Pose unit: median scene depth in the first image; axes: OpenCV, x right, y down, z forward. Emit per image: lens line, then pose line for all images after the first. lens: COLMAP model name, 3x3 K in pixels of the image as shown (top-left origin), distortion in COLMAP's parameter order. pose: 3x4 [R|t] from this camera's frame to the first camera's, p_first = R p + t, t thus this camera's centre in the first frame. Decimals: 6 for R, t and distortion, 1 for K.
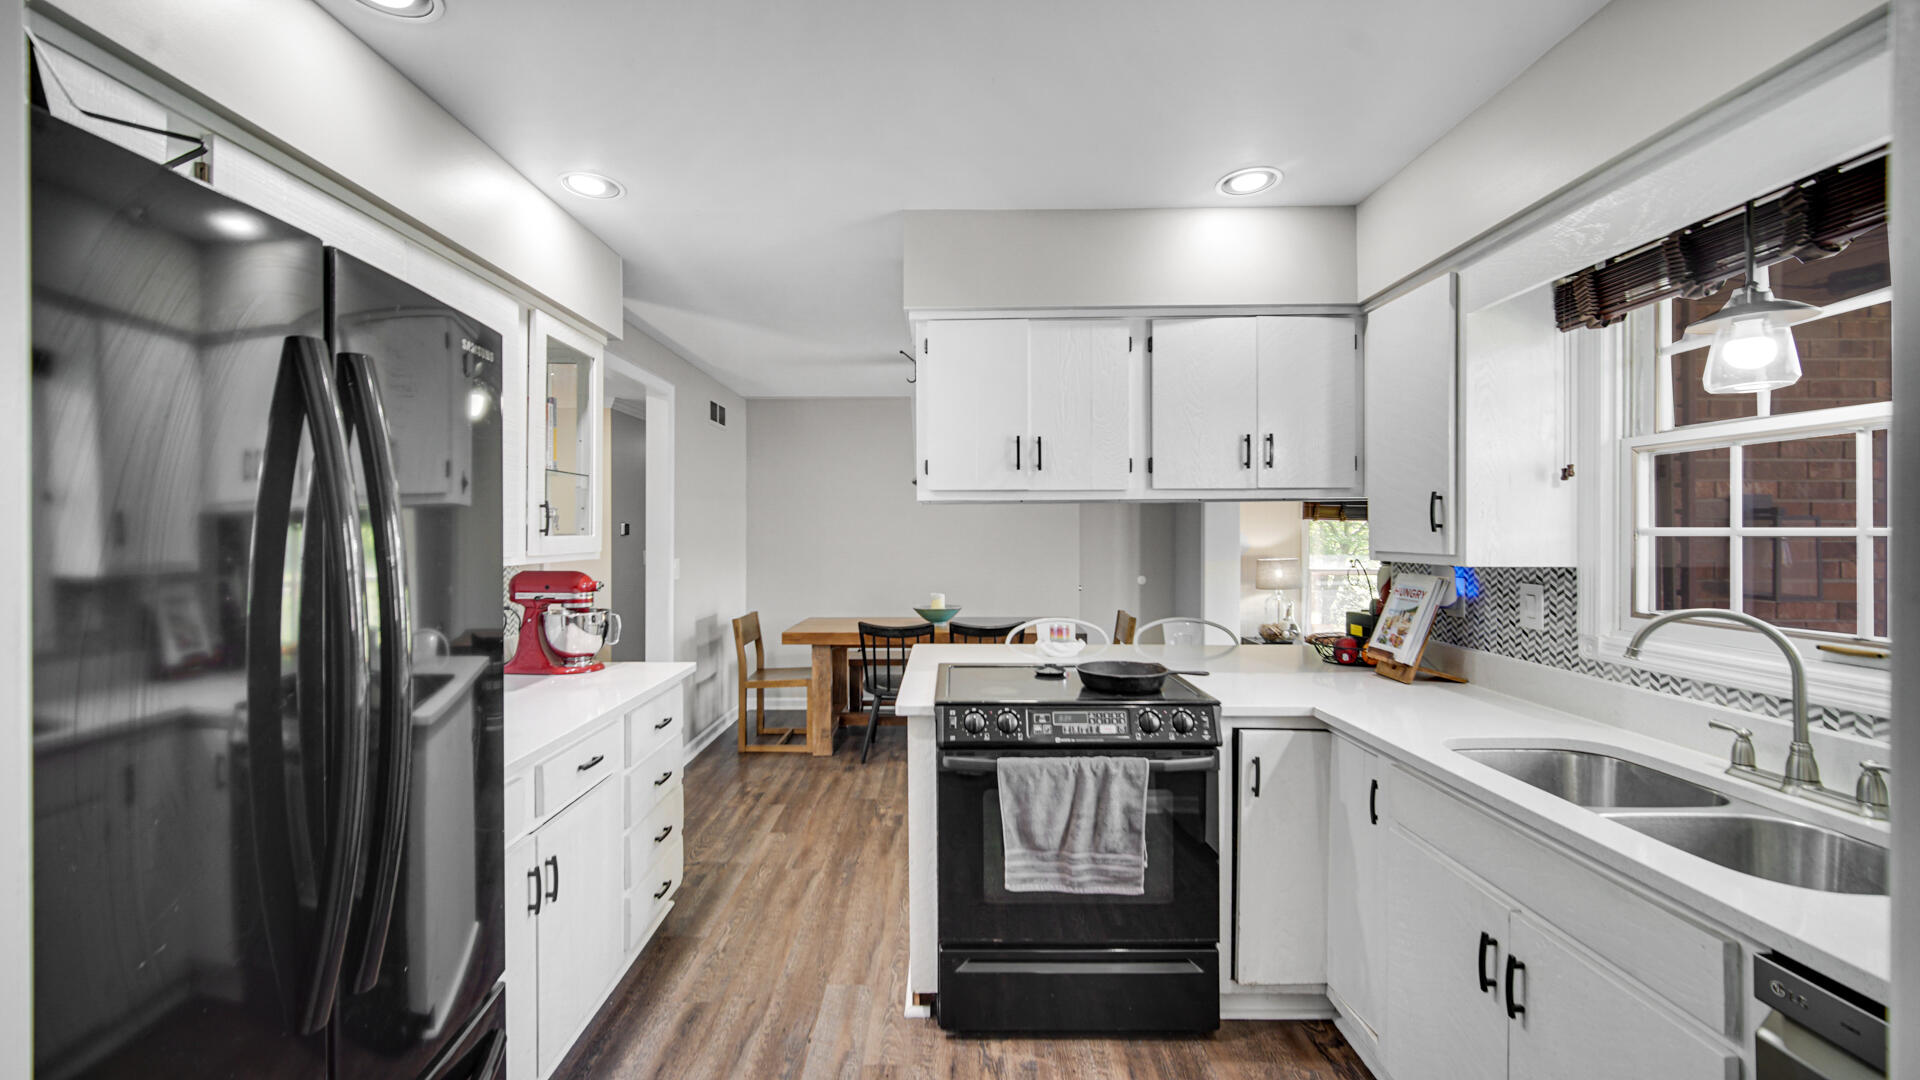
lens RADIAL K [[745.6, 0, 958.0], [0, 745.6, 539.9], [0, 0, 1]] dist [0.002799, 0.000317]
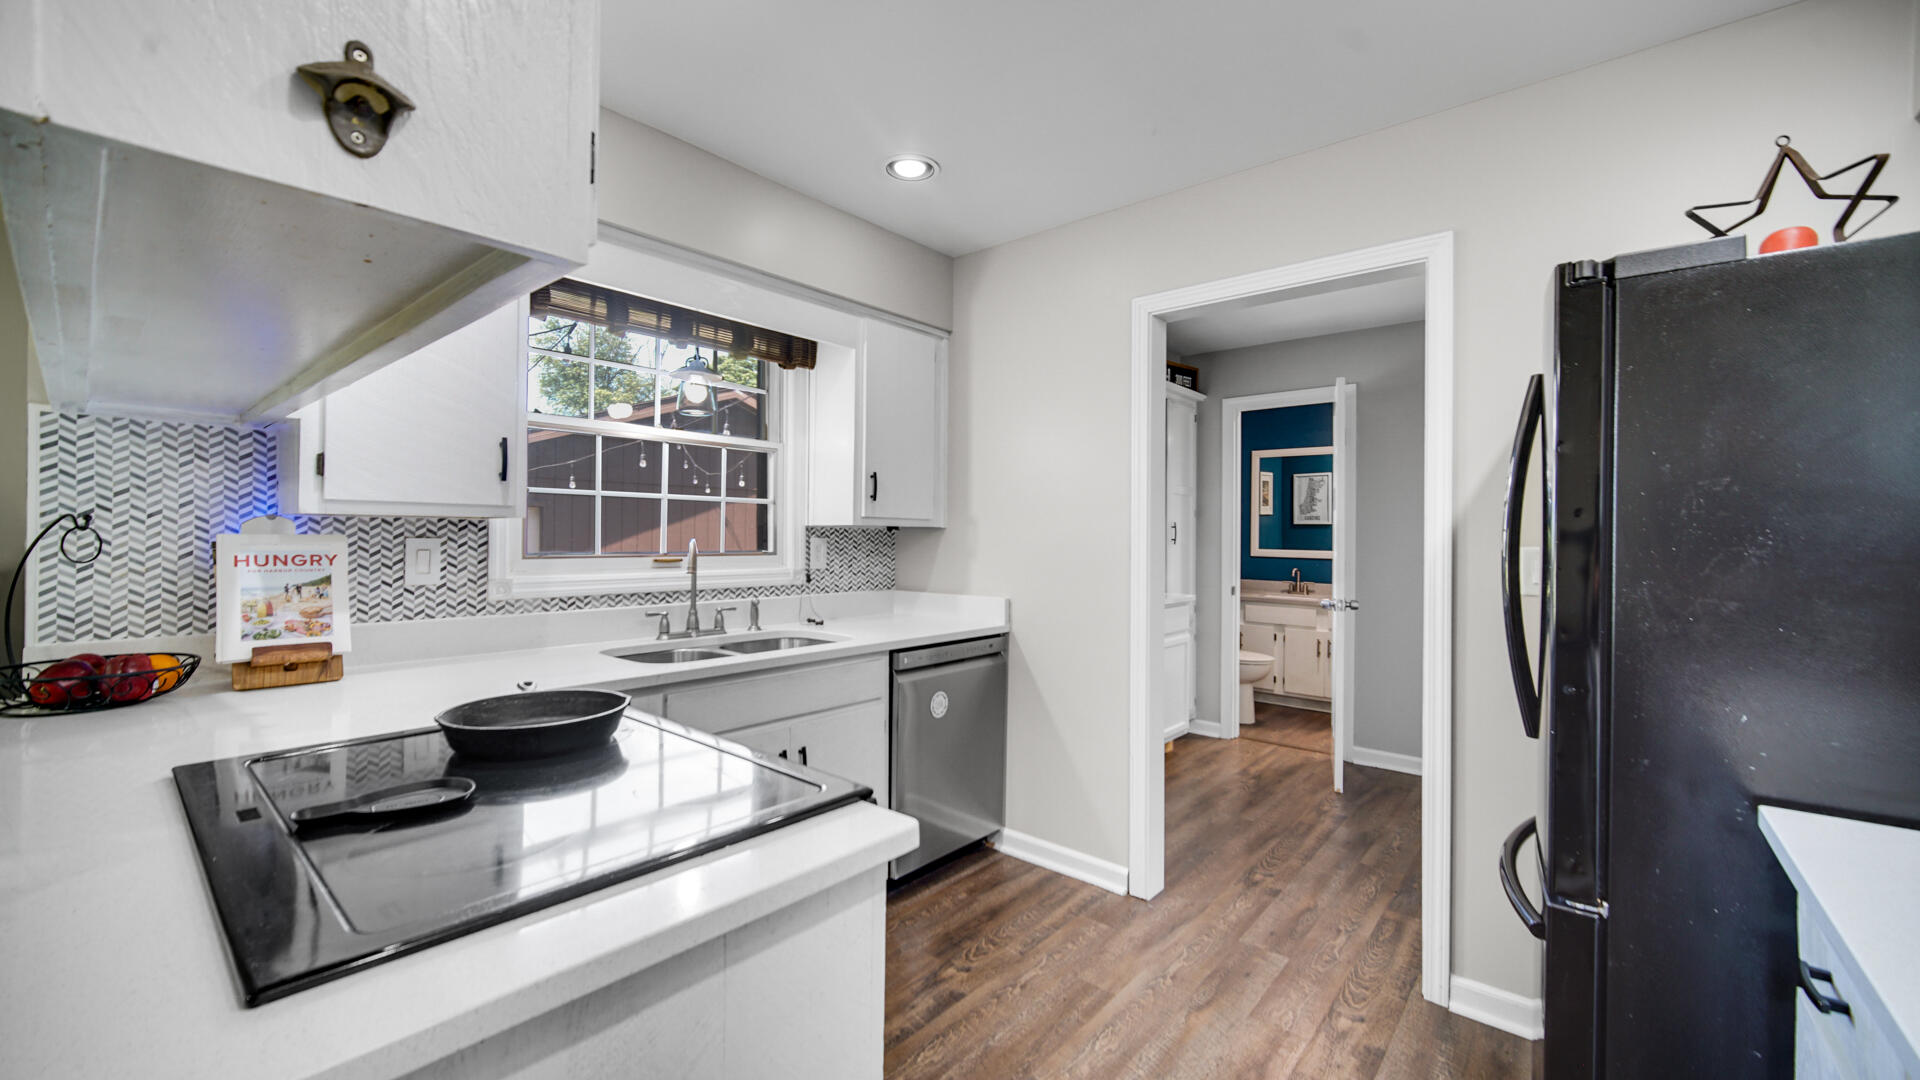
lens RADIAL K [[745.6, 0, 946.4], [0, 745.6, 533.1], [0, 0, 1]] dist [0.002799, 0.000317]
pose [[-0.762191, -0.010103, 0.647274, -0.463682], [-0.010895, 0.999937, 0.002779, 0.053085], [-0.647261, -0.004934, -0.762253, 1.623529]]
